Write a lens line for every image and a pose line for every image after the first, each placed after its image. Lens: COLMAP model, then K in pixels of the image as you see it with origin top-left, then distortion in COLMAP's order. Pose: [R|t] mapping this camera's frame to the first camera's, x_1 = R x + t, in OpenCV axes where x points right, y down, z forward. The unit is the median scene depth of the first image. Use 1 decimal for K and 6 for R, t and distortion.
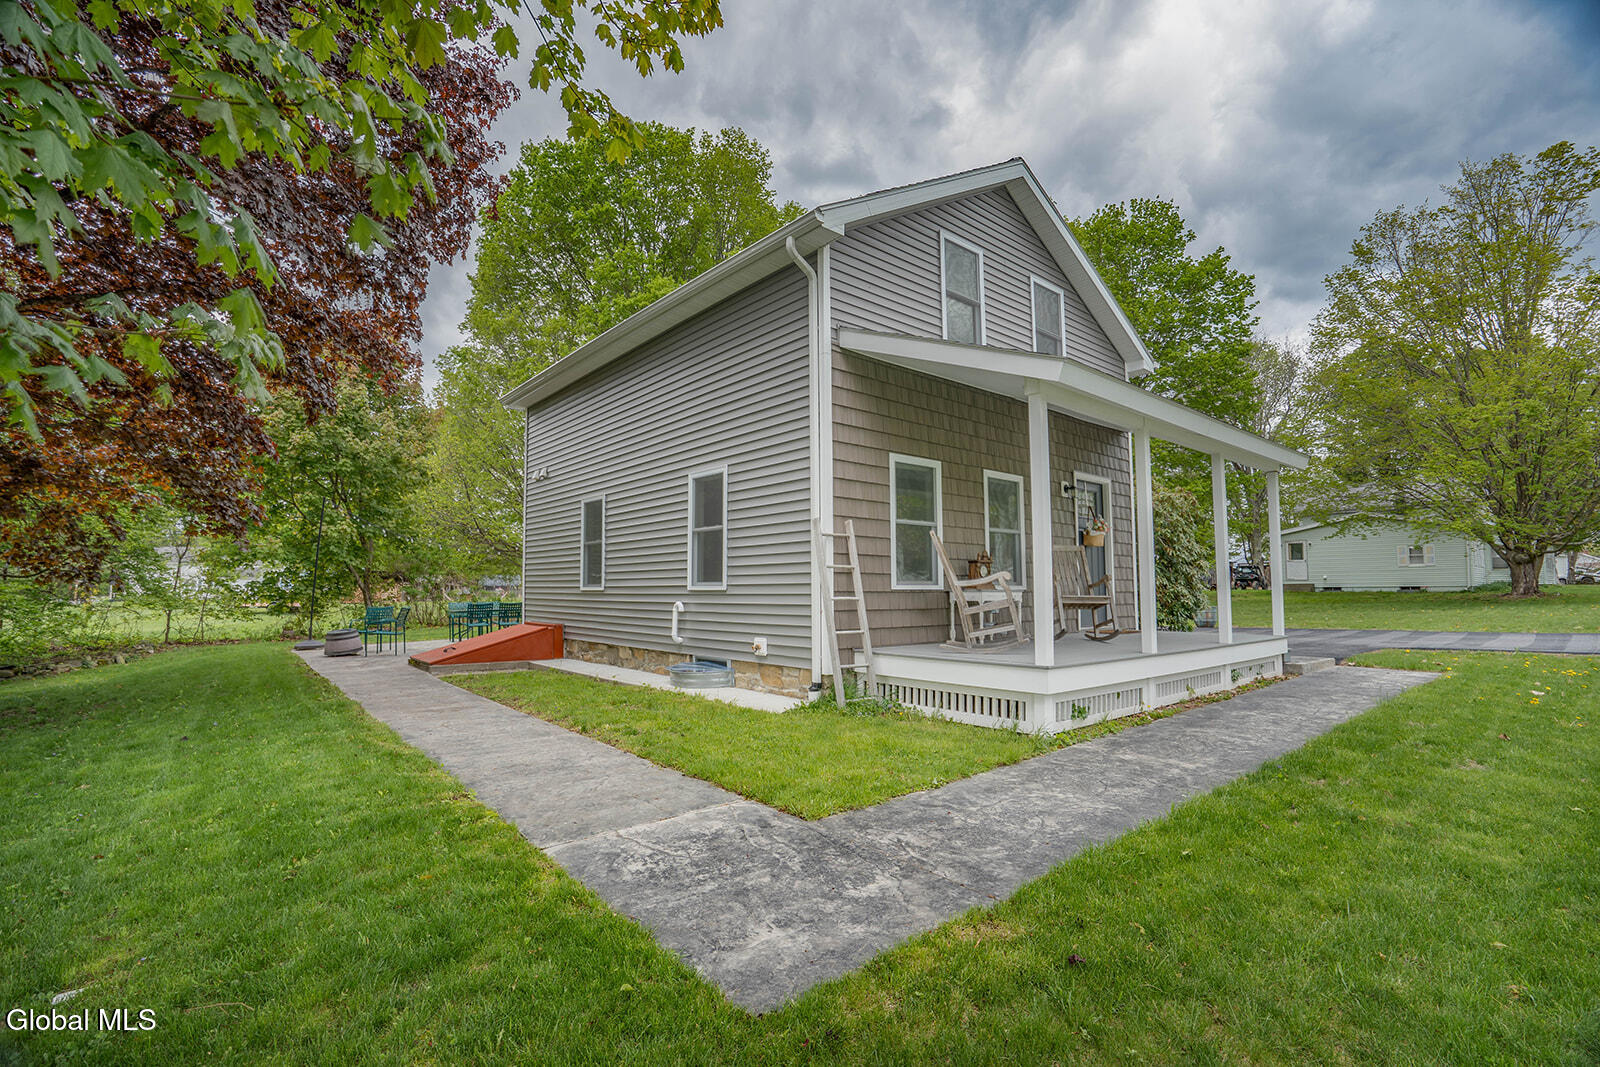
lens RADIAL K [[724.0, 0, 806.6], [0, 724.0, 535.3], [0, 0, 1]] dist [-0.003603, -0.000070]
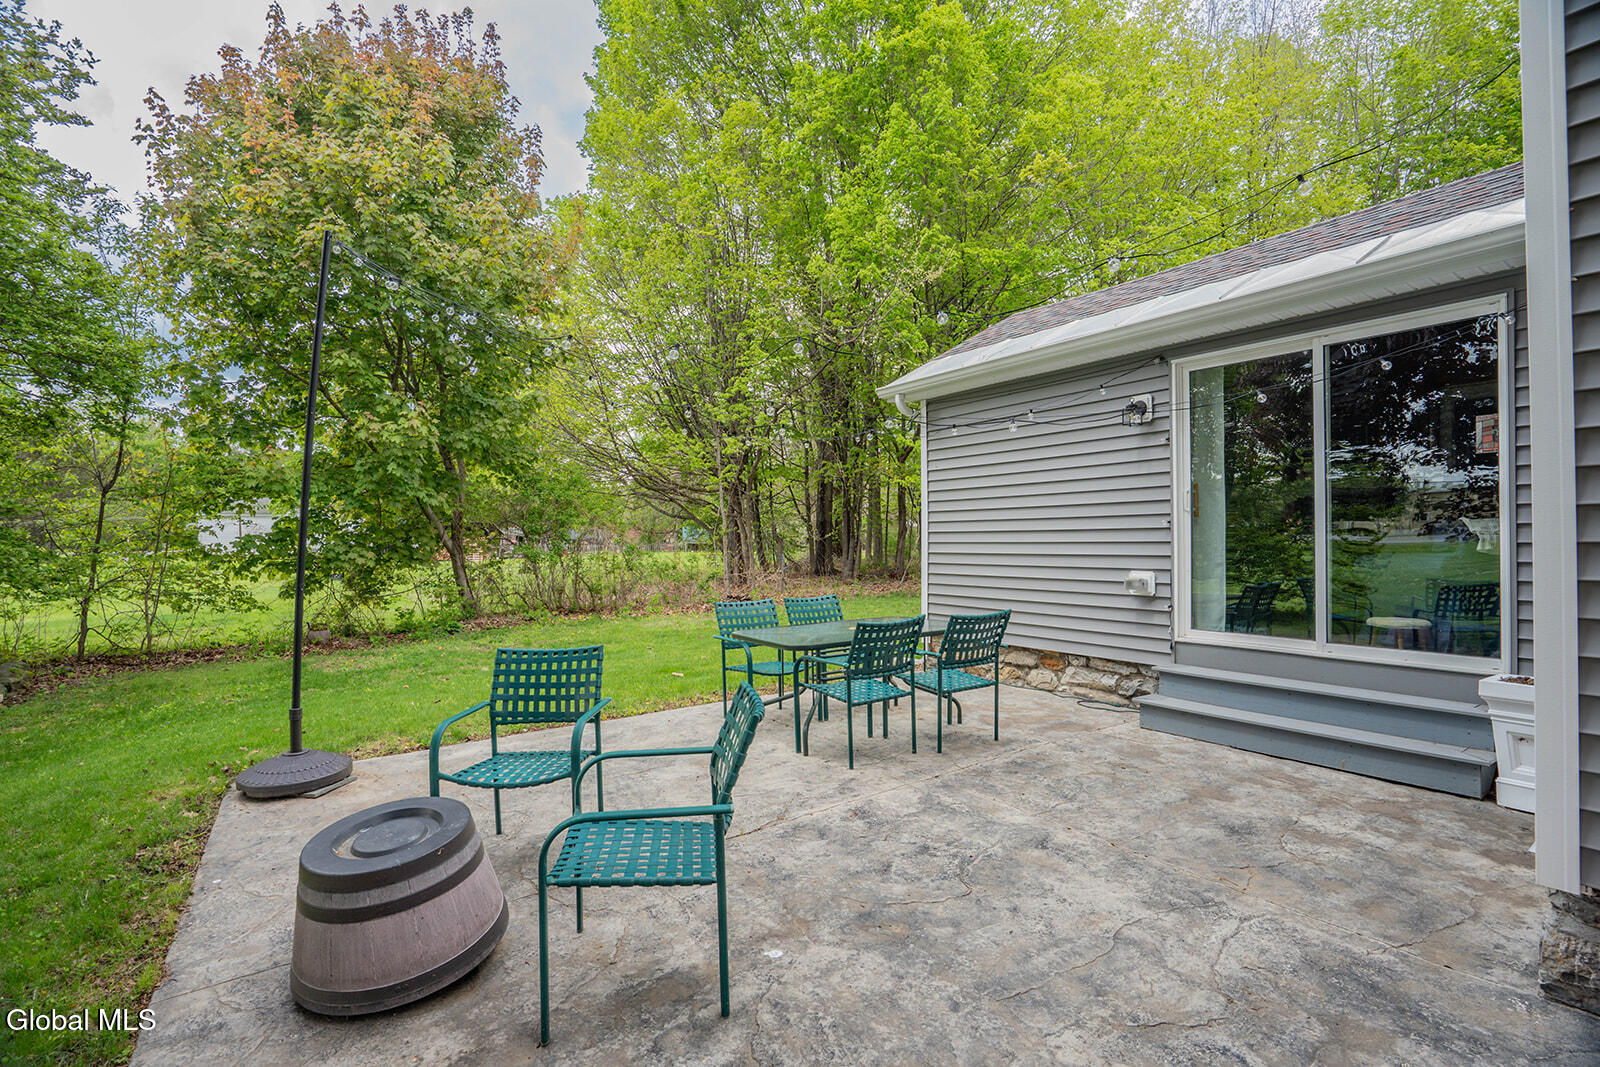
lens RADIAL K [[724.0, 0, 803.8], [0, 724.0, 535.6], [0, 0, 1]] dist [-0.003603, -0.000070]
pose [[0.996555, -0.000868, -0.082935, -0.327263], [0.005806, 0.998222, 0.059322, 0.035162], [0.082736, -0.059600, 0.994788, 0.516464]]
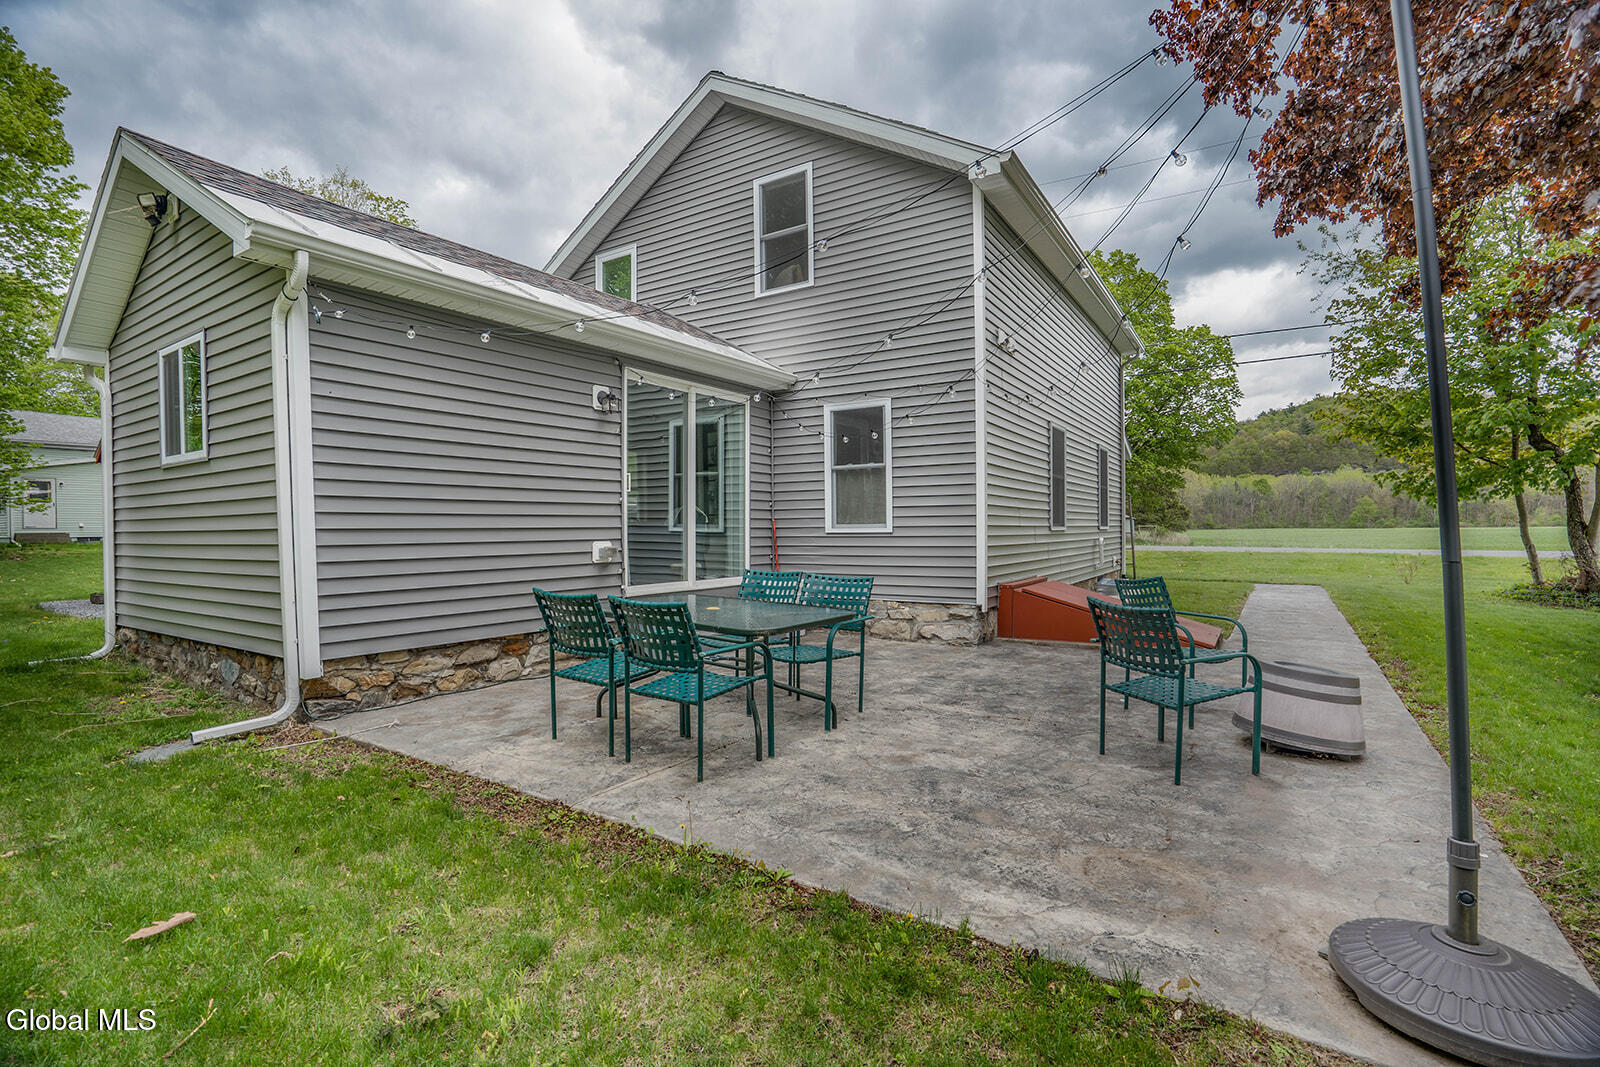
lens RADIAL K [[724.0, 0, 809.0], [0, 724.0, 539.3], [0, 0, 1]] dist [-0.003603, -0.000070]
pose [[-0.291827, -0.012060, 0.956395, -1.356796], [-0.062759, 0.998007, -0.006565, 0.158733], [-0.954410, -0.061939, -0.292002, 1.874208]]
